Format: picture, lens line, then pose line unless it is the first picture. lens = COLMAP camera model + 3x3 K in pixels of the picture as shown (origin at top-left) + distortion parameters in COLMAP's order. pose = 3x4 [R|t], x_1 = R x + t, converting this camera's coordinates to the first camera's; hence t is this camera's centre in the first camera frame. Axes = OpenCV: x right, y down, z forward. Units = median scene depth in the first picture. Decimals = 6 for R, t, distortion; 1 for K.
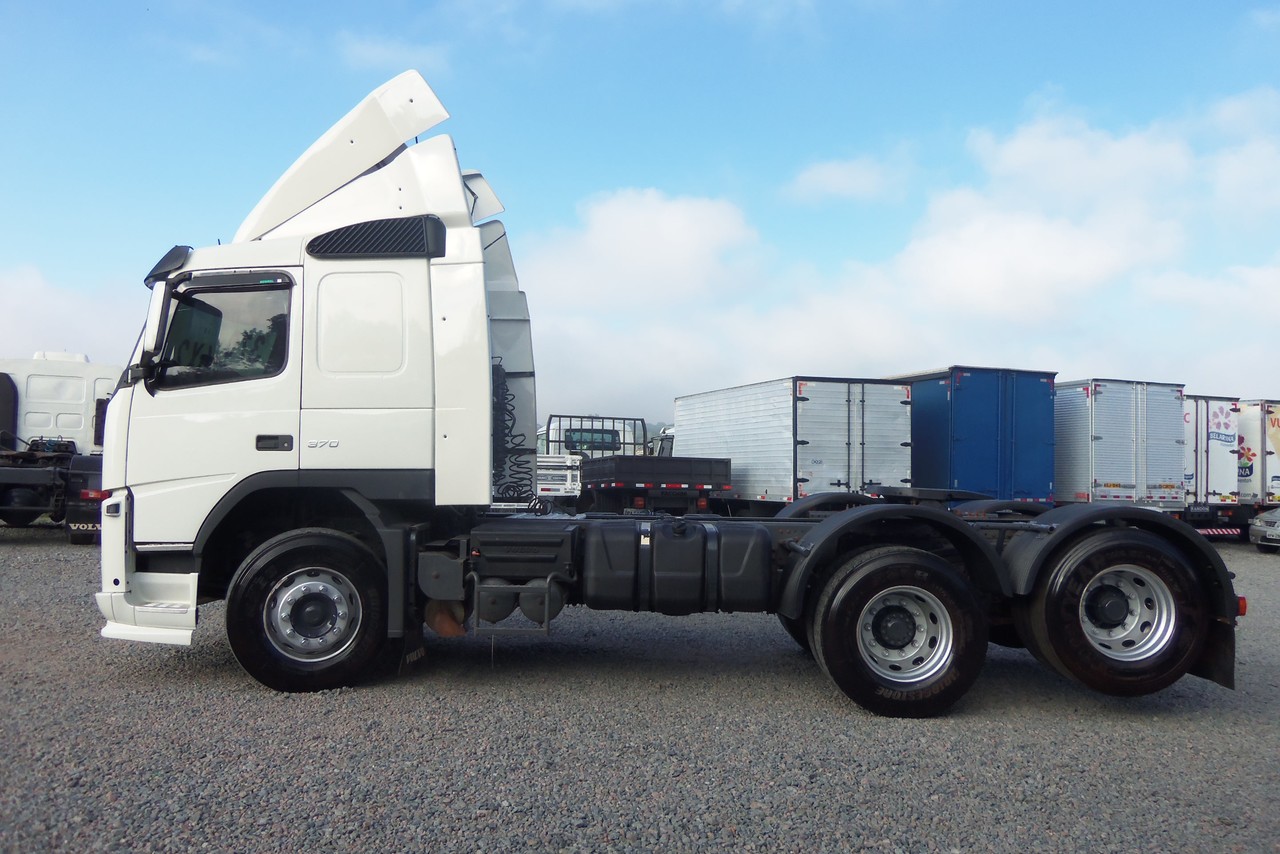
lens RADIAL K [[1078.2, 0, 636.9], [0, 1078.2, 427.4], [0, 0, 1]] dist [-0.015204, -0.004012]
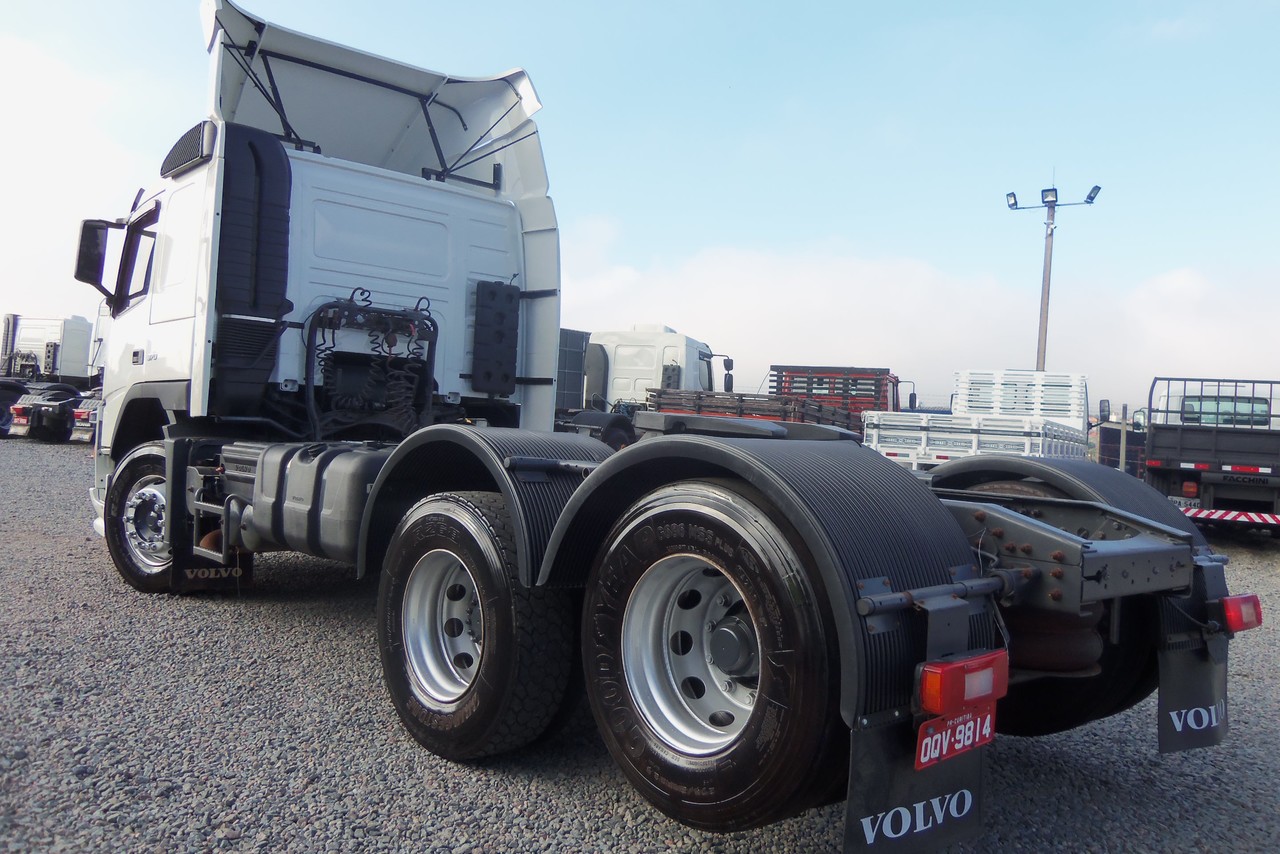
lens RADIAL K [[1078.2, 0, 636.9], [0, 1078.2, 427.4], [0, 0, 1]] dist [-0.015204, -0.004012]
pose [[0.678395, 0.016613, -0.734510, 0.293112], [-0.010947, 0.999862, 0.012504, 0.023551], [0.734616, -0.000442, 0.678483, 0.238650]]
